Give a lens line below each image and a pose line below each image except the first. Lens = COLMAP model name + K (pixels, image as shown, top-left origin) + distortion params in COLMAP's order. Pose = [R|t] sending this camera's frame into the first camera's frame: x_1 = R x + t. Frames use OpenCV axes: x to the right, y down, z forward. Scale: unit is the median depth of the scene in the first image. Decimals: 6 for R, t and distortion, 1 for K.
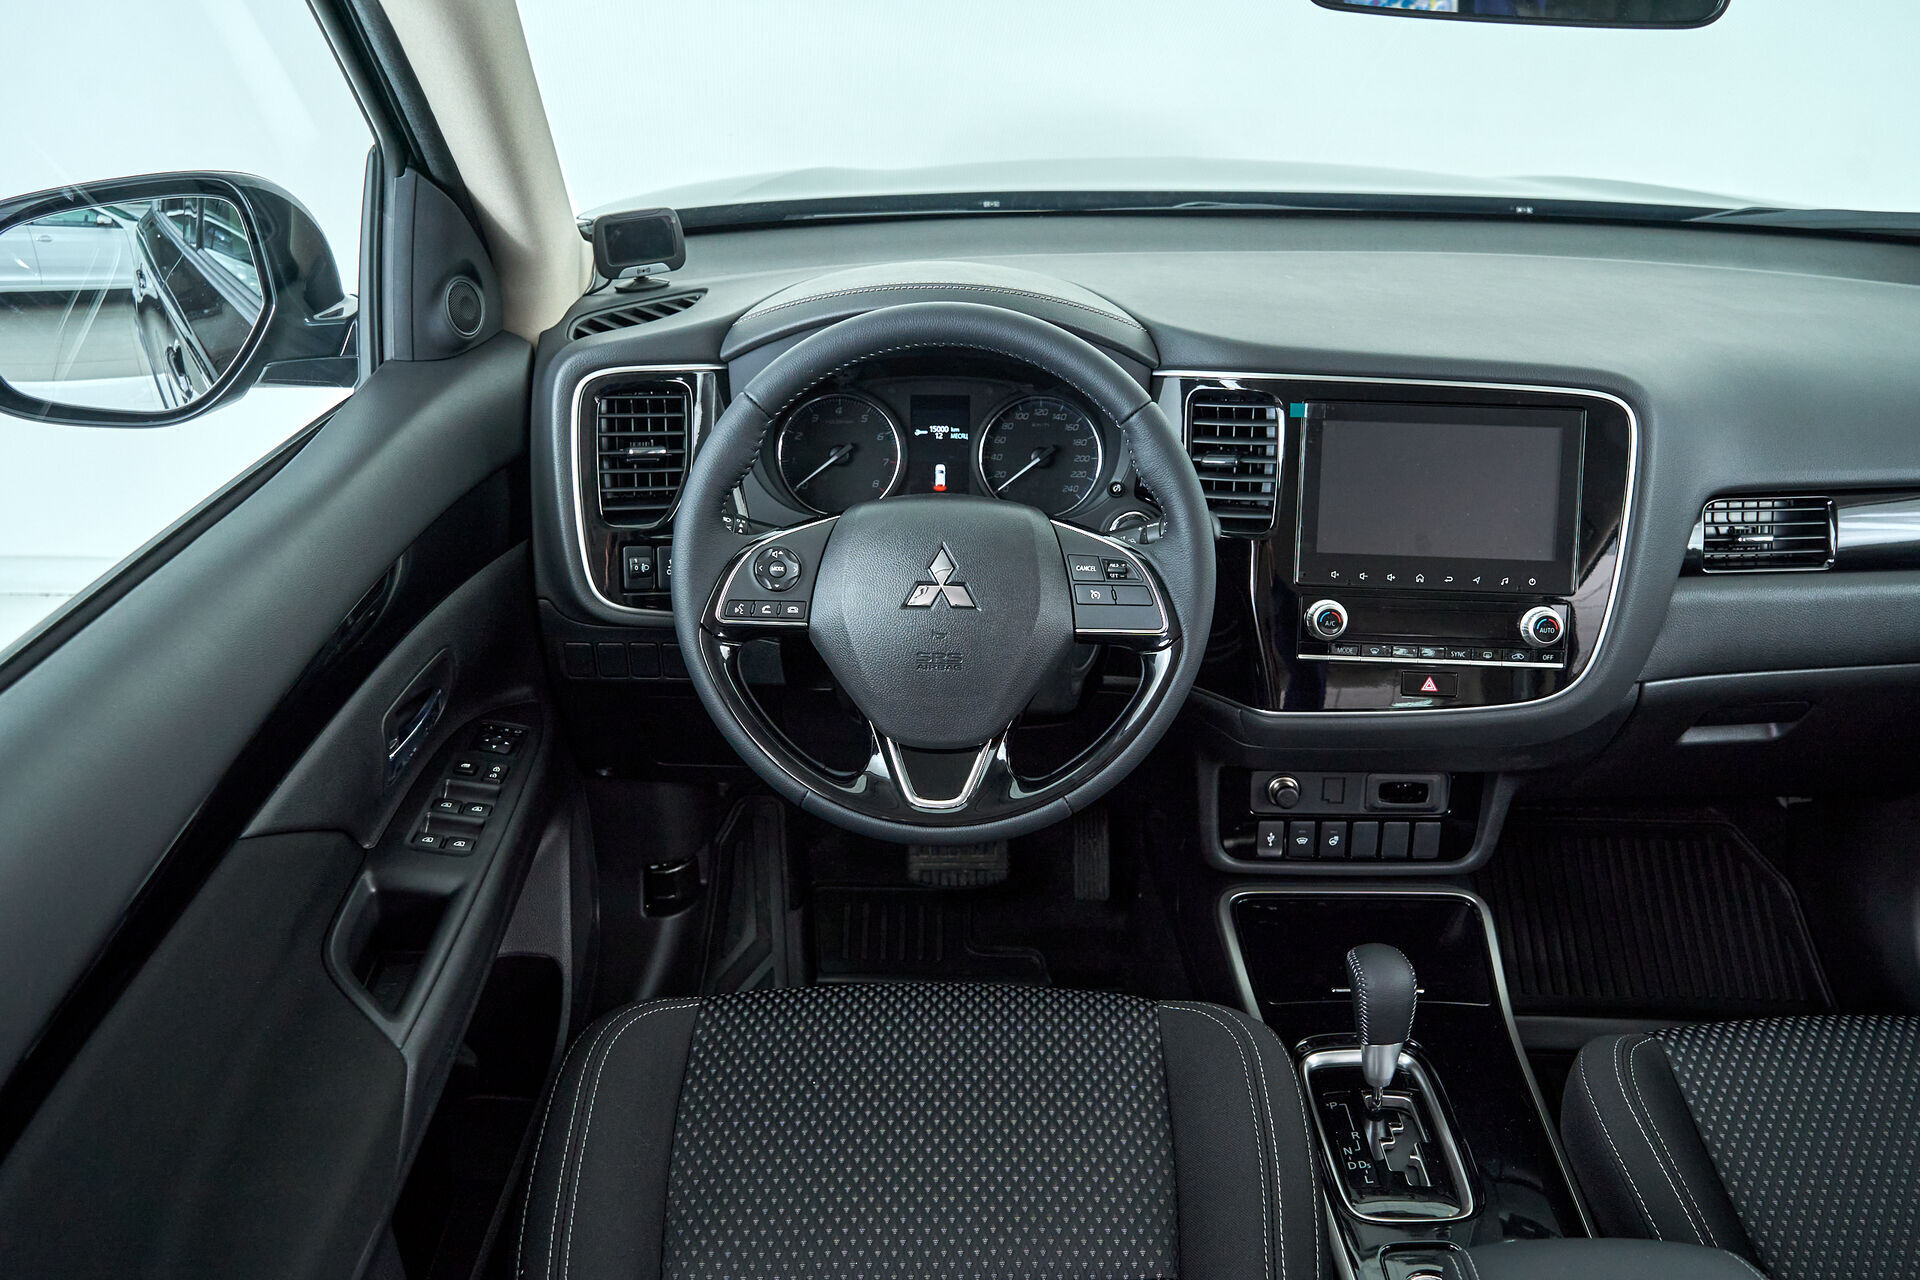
lens RADIAL K [[1568.4, 0, 960.0], [0, 1568.4, 640.0], [0, 0, 1]] dist [0.002930, 0.000085]
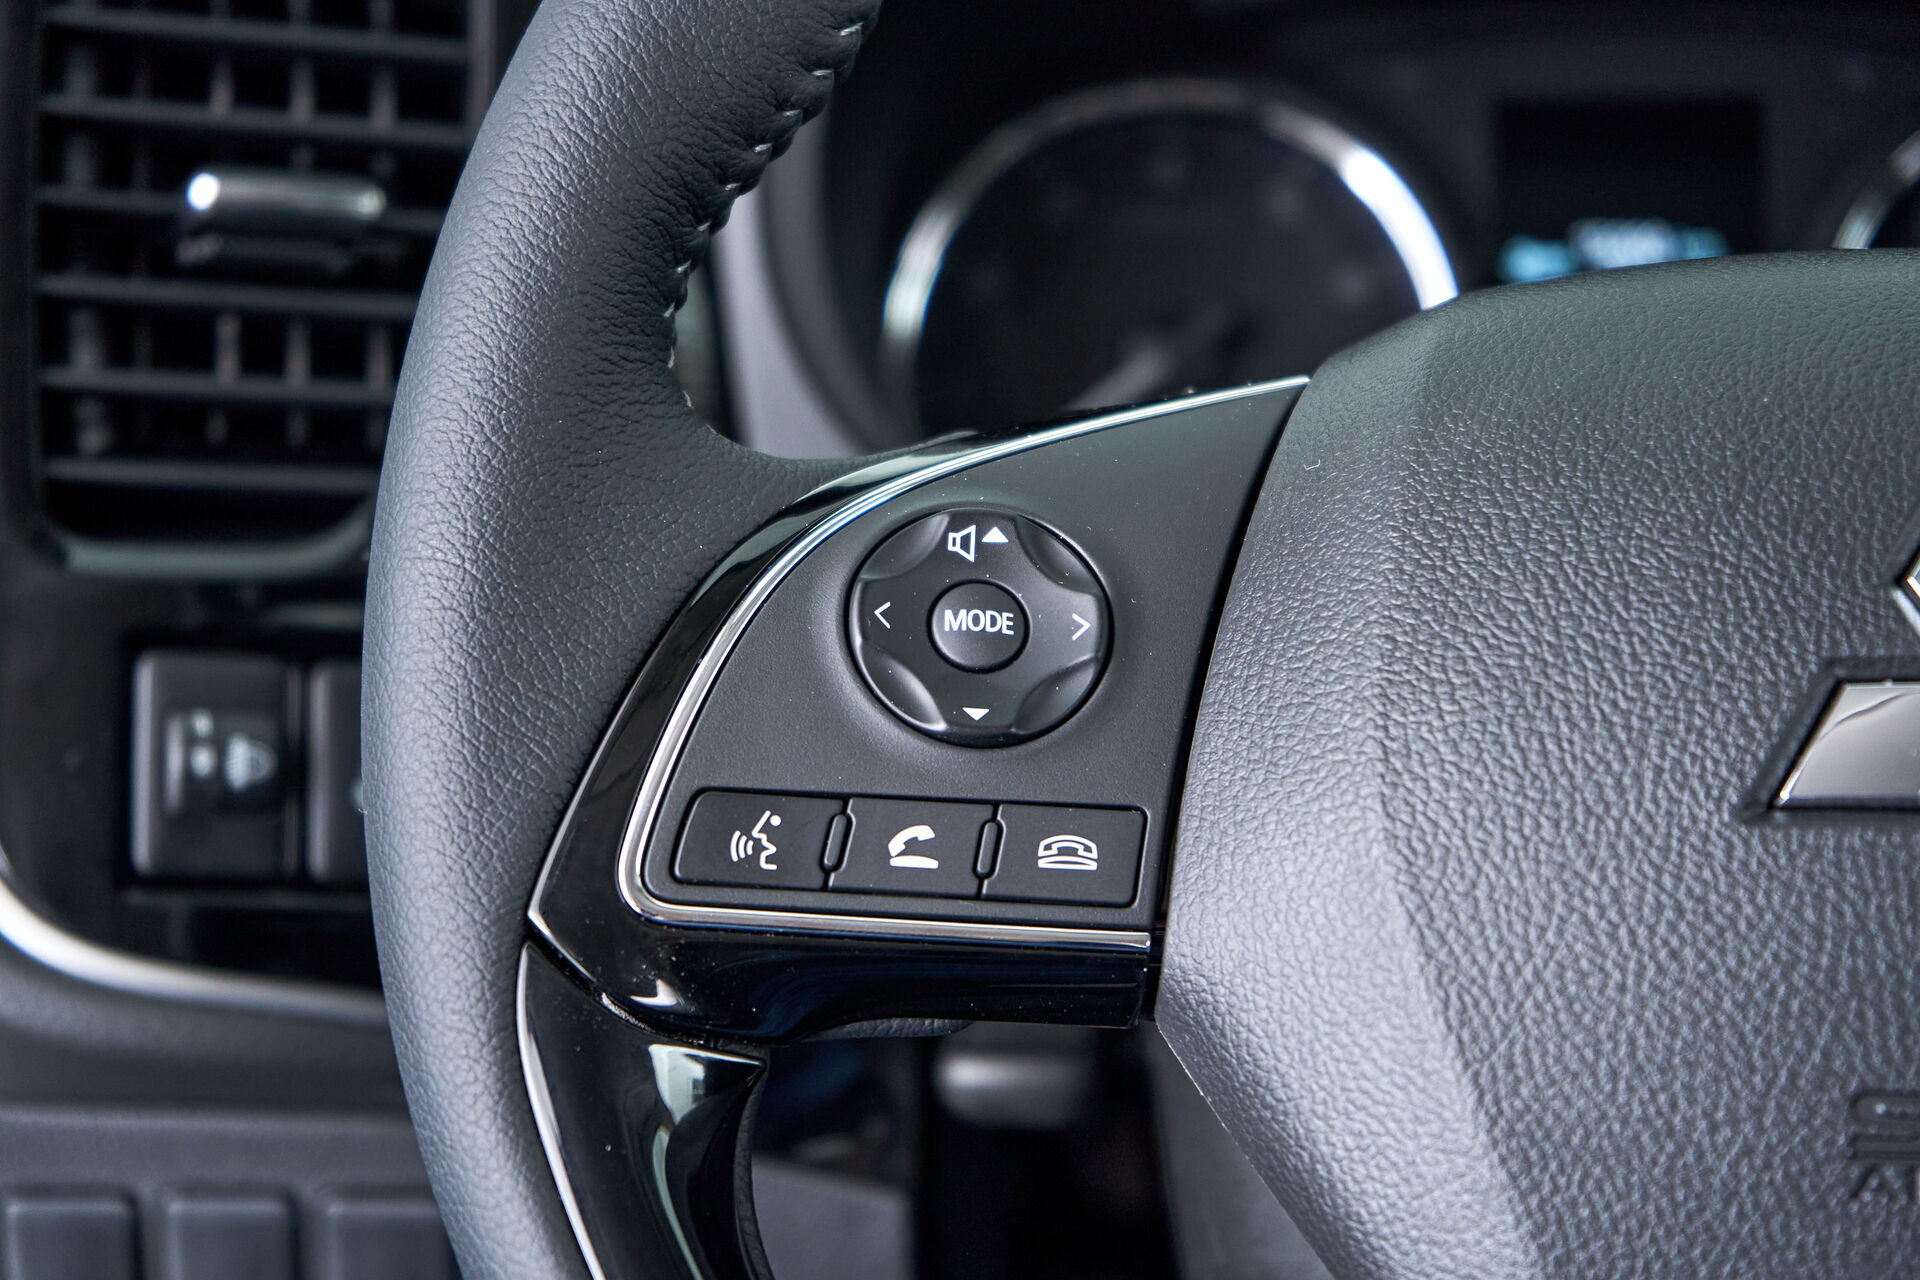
lens RADIAL K [[4091.7, 0, 1034.9], [0, 4091.7, 639.3], [0, 0, 1]] dist [0.057708, 0.314946]
pose [[0.999261, -0.008667, -0.037445, -0.084294], [0.000312, 0.976041, -0.217587, 0.049589], [0.038434, 0.217414, 0.975322, 0.506988]]
